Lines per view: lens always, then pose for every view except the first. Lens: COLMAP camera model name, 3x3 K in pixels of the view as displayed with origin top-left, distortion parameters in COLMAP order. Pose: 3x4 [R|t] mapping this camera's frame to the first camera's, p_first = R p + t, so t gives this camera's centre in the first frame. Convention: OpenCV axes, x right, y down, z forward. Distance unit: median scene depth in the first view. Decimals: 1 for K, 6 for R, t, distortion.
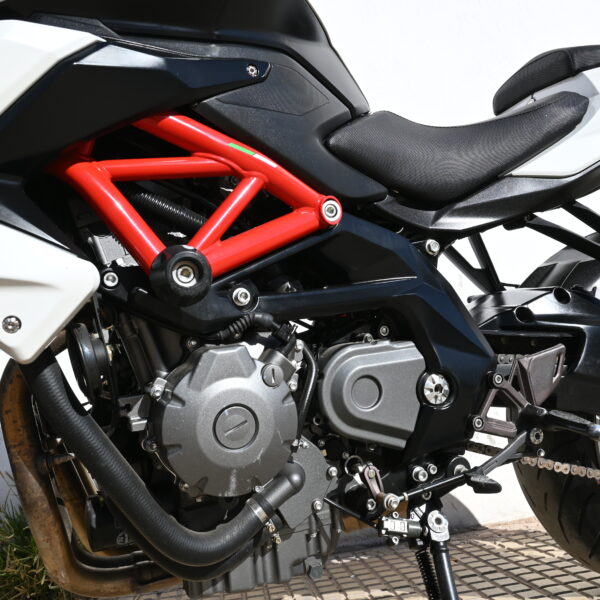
lens RADIAL K [[612.1, 0, 300.0], [0, 612.1, 300.0], [0, 0, 1]] dist [-0.006644, 0.002600]
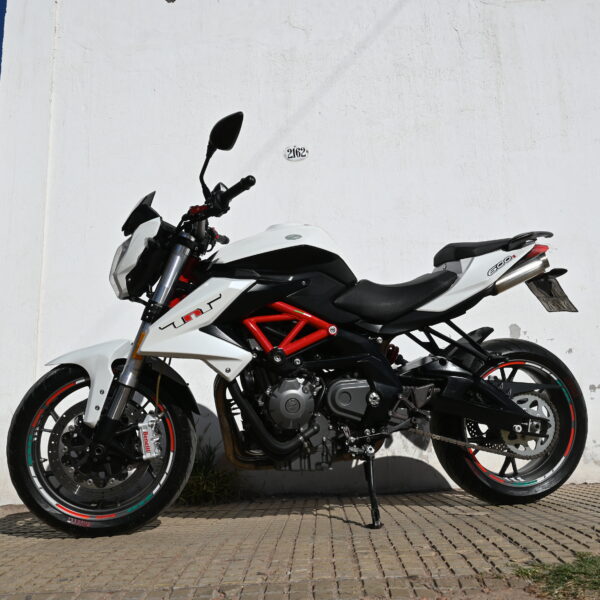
lens RADIAL K [[612.1, 0, 300.0], [0, 612.1, 300.0], [0, 0, 1]] dist [-0.006644, 0.002600]
pose [[0.986789, 0.029252, -0.159349, 0.338290], [-0.033760, 0.999101, -0.025654, -0.204607], [0.158456, 0.030695, 0.986889, -1.704555]]
